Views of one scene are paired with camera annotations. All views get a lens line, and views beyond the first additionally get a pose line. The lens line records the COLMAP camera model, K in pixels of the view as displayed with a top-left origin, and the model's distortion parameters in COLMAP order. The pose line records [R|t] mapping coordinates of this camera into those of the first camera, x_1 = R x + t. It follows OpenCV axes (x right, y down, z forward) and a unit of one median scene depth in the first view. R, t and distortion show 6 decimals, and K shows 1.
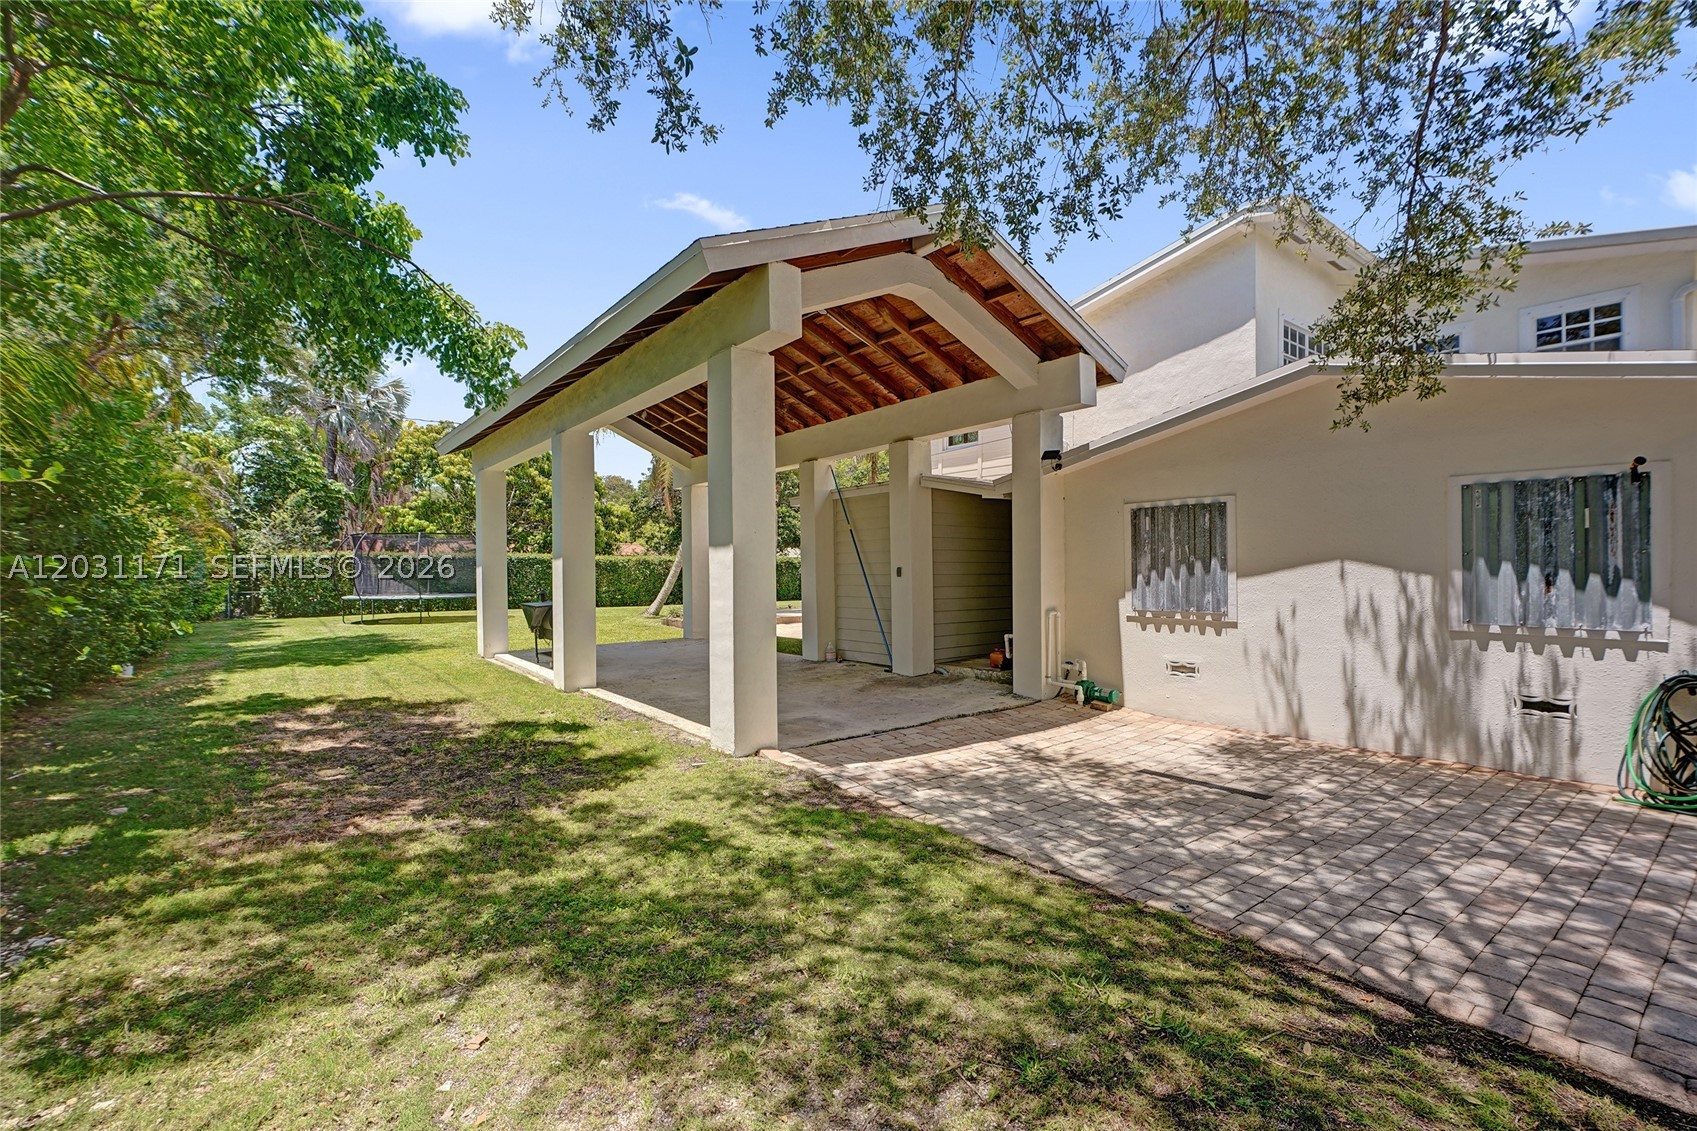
lens RADIAL K [[746.6, 0, 845.6], [0, 746.6, 569.4], [0, 0, 1]] dist [0.000382, 0.000171]
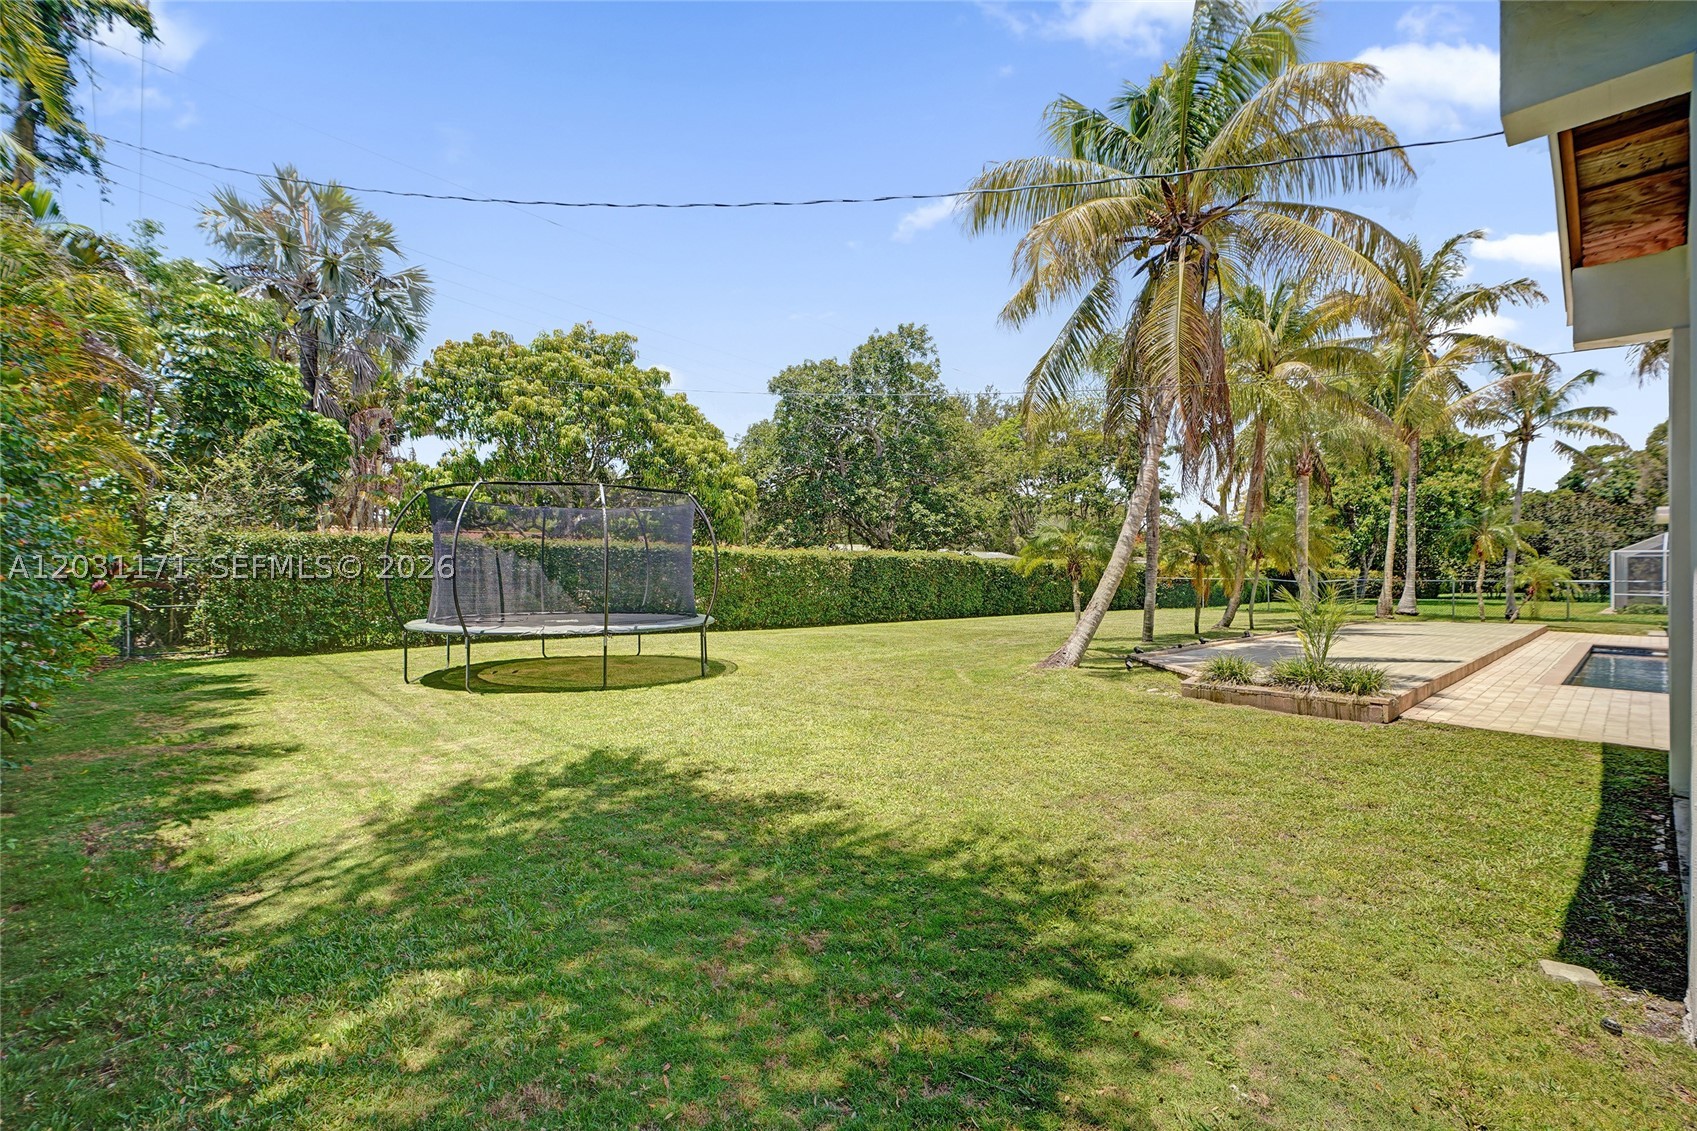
lens RADIAL K [[746.6, 0, 851.4], [0, 746.6, 566.3], [0, 0, 1]] dist [0.000382, 0.000171]
pose [[0.995746, 0.012179, 0.091327, -0.341110], [-0.011588, 0.999908, -0.006998, 0.000752], [-0.091404, 0.005910, 0.995796, 0.399447]]
